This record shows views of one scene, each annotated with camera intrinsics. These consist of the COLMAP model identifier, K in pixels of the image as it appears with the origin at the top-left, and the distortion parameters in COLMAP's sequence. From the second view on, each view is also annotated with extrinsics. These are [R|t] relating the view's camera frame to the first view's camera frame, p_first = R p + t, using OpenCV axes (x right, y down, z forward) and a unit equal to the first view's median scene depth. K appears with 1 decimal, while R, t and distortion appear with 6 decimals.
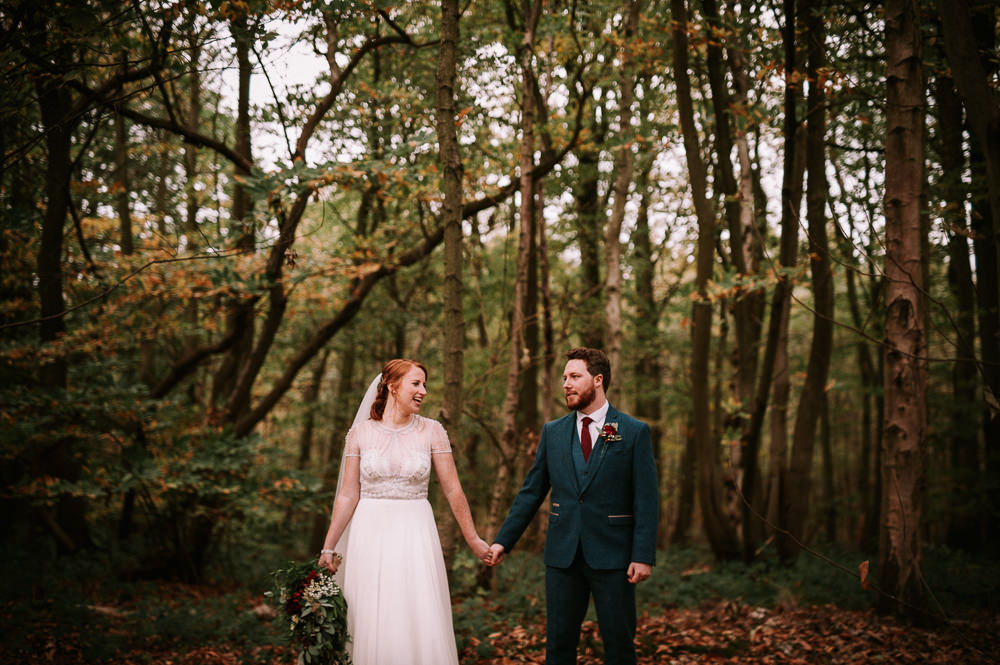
lens RADIAL K [[1394.6, 0, 500.0], [0, 1394.6, 332.5], [0, 0, 1]] dist [0.015212, 0.033929]
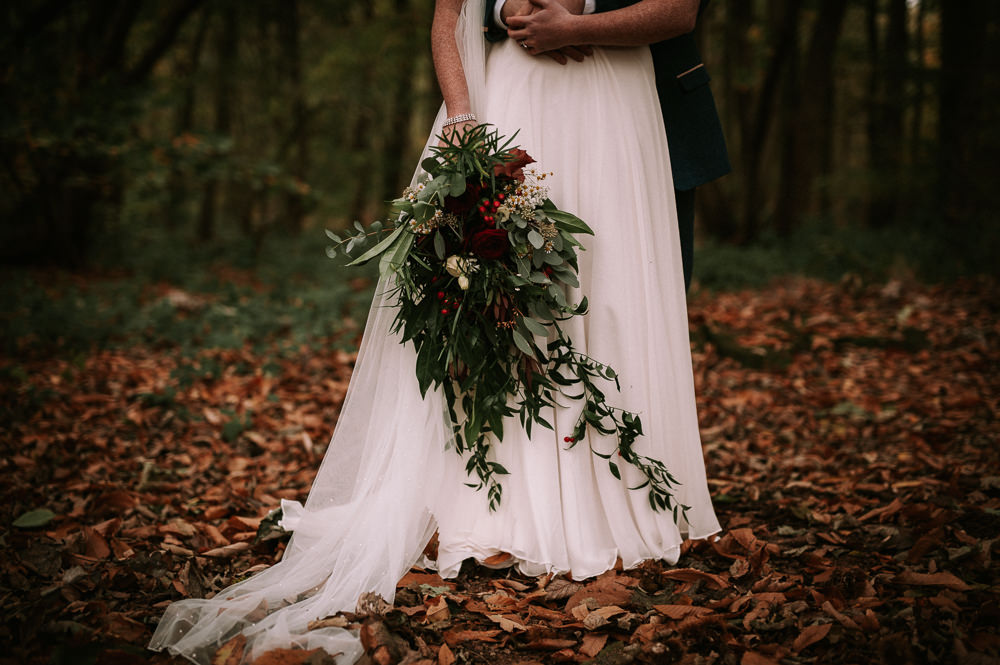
lens RADIAL K [[1394.6, 0, 500.0], [0, 1394.6, 332.5], [0, 0, 1]] dist [0.015212, 0.033929]
pose [[0.996054, -0.030754, 0.083251, -0.049373], [0.011059, 0.973739, 0.227397, 0.037752], [-0.088058, -0.225579, 0.970237, 0.201937]]
